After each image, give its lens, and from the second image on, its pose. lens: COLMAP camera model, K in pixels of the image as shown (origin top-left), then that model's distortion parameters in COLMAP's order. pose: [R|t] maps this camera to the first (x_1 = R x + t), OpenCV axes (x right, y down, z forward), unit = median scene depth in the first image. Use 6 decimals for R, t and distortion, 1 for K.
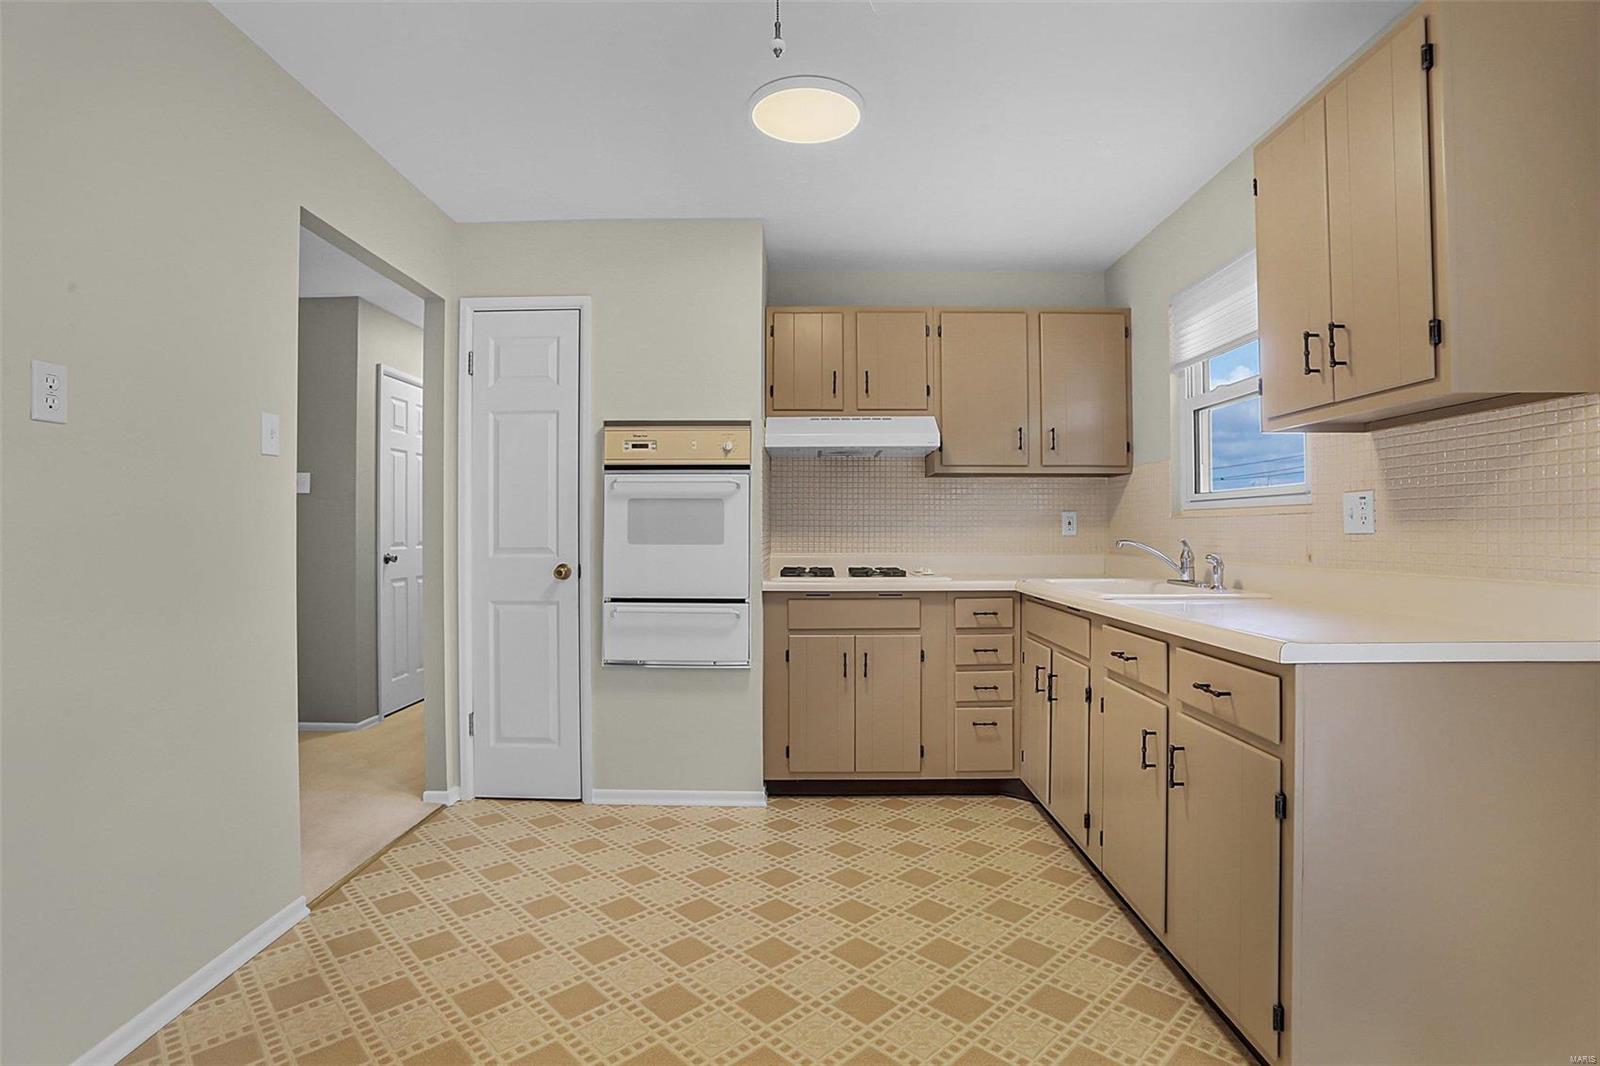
lens RADIAL K [[775.2, 0, 793.7], [0, 775.2, 524.1], [0, 0, 1]] dist [-0.064119, 0.021106]
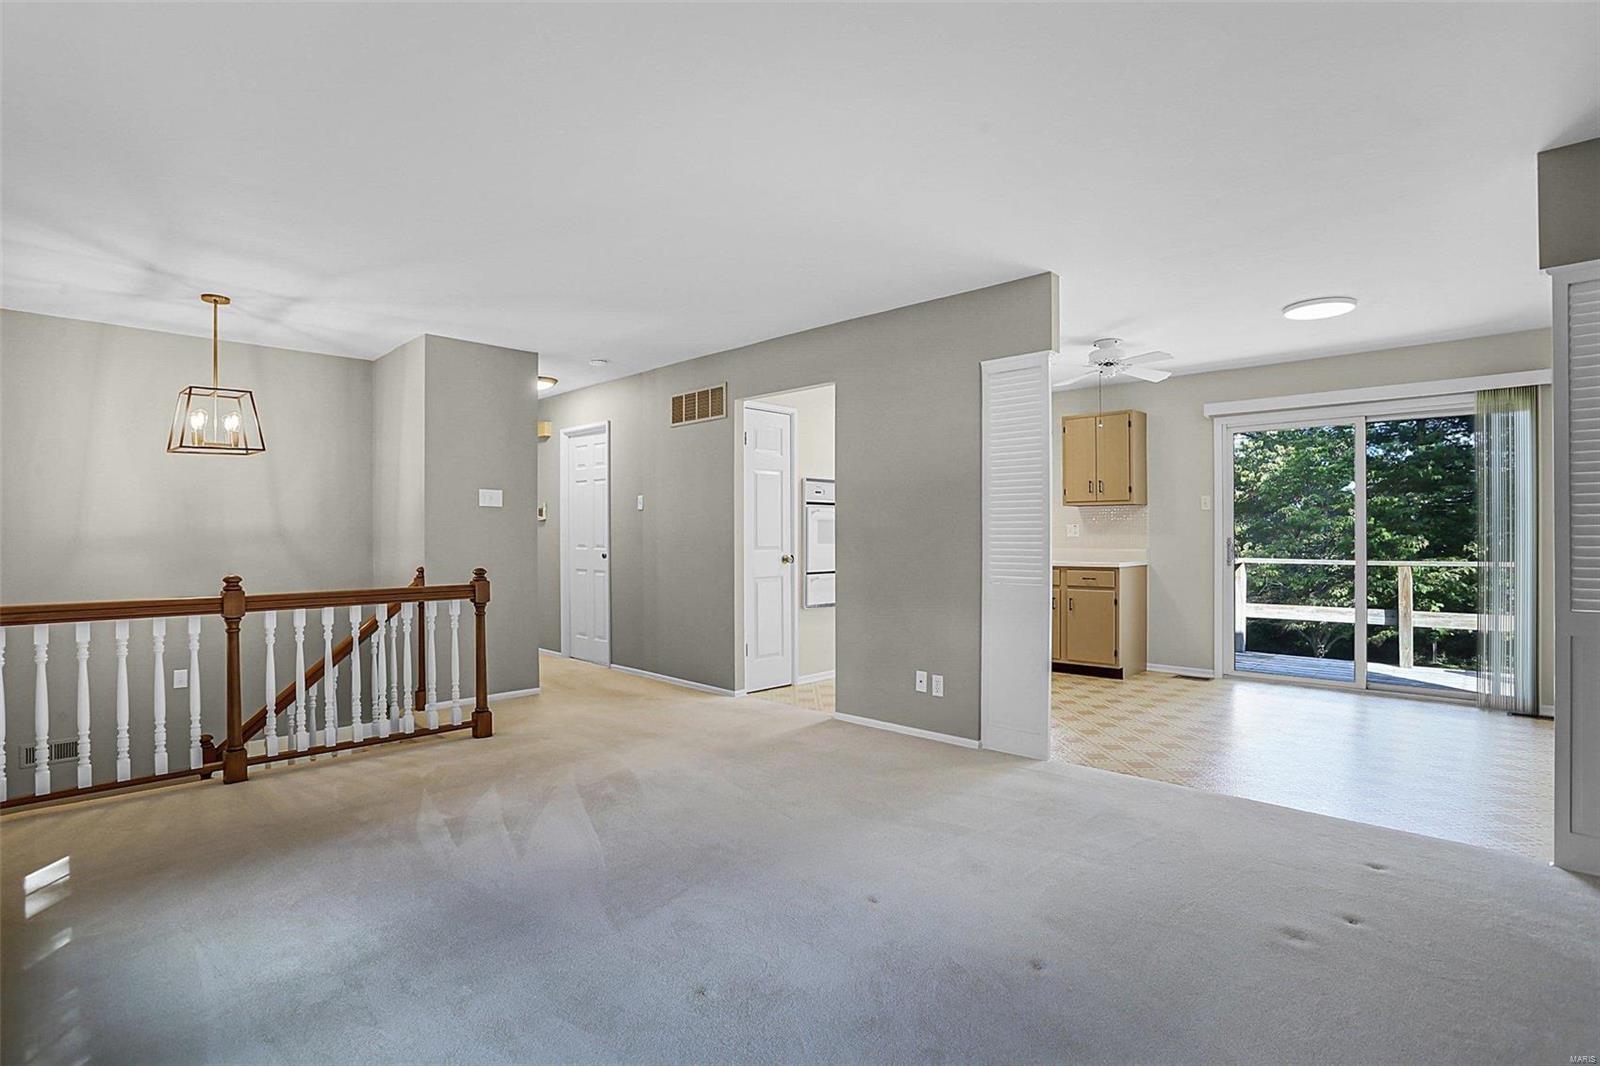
lens RADIAL K [[775.2, 0, 793.8], [0, 775.2, 535.9], [0, 0, 1]] dist [-0.064119, 0.021106]
pose [[0.691935, -0.003032, 0.721953, -1.617125], [-0.004556, 0.999953, 0.008566, -0.008629], [-0.721945, -0.009217, 0.691889, -0.286431]]
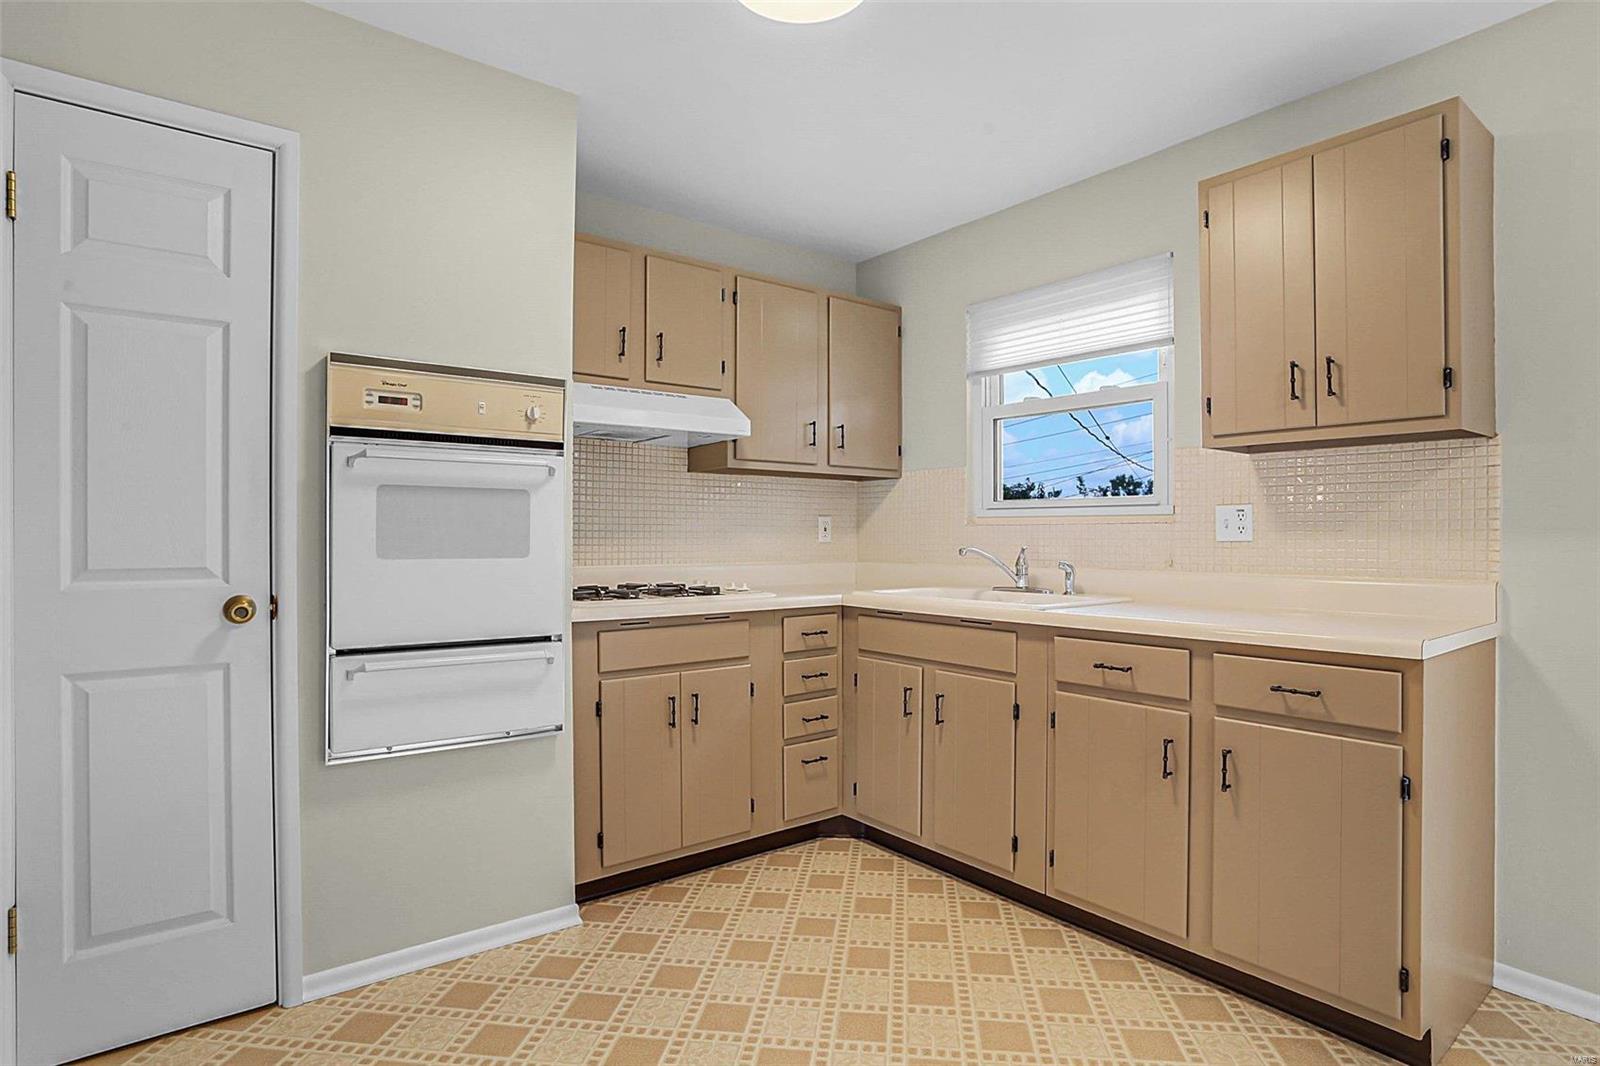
lens RADIAL K [[844.6, 0, 803.3], [0, 844.6, 535.6], [0, 0, 1]] dist [-0.045820, 0.017218]
pose [[0.779350, 0.002250, 0.626585, -0.359170], [-0.008153, 0.999945, 0.006551, 0.000389], [-0.626536, -0.010214, 0.779326, 0.269827]]
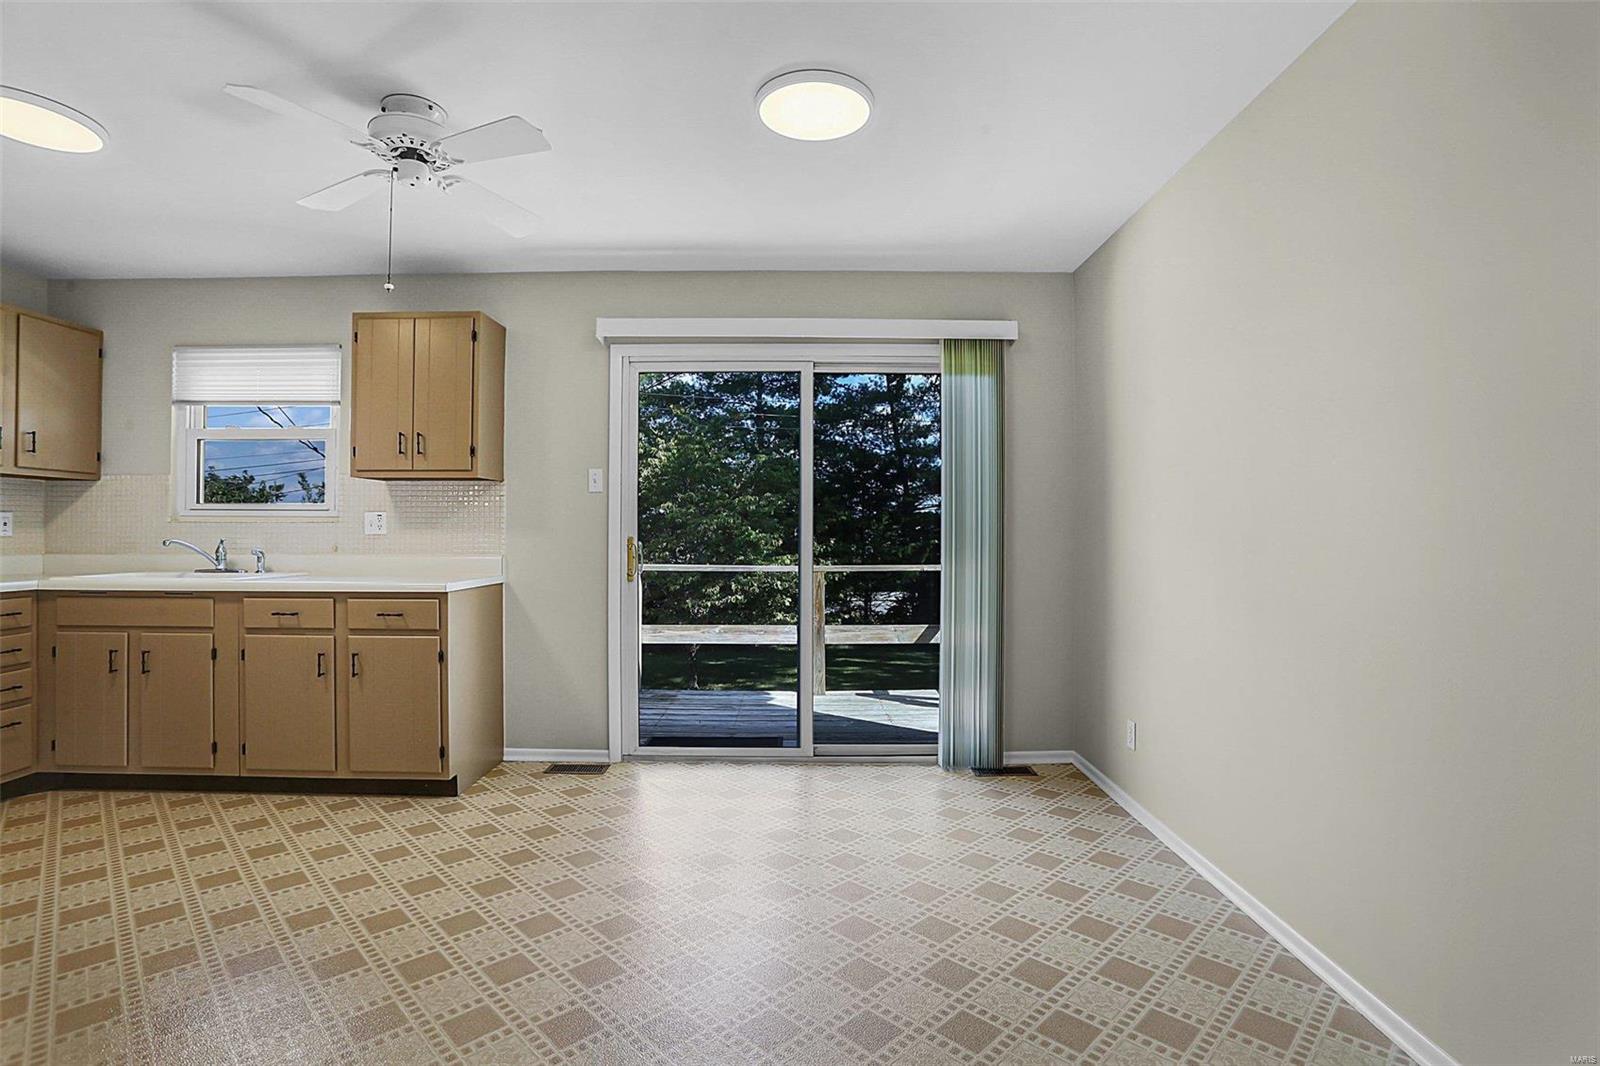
lens RADIAL K [[775.2, 0, 799.0], [0, 775.2, 521.7], [0, 0, 1]] dist [-0.064119, 0.021106]
pose [[-0.003415, 0.014578, 0.999888, -0.719413], [-0.011533, 0.999827, -0.014617, -0.002178], [-0.999928, -0.011582, -0.003246, -0.021218]]
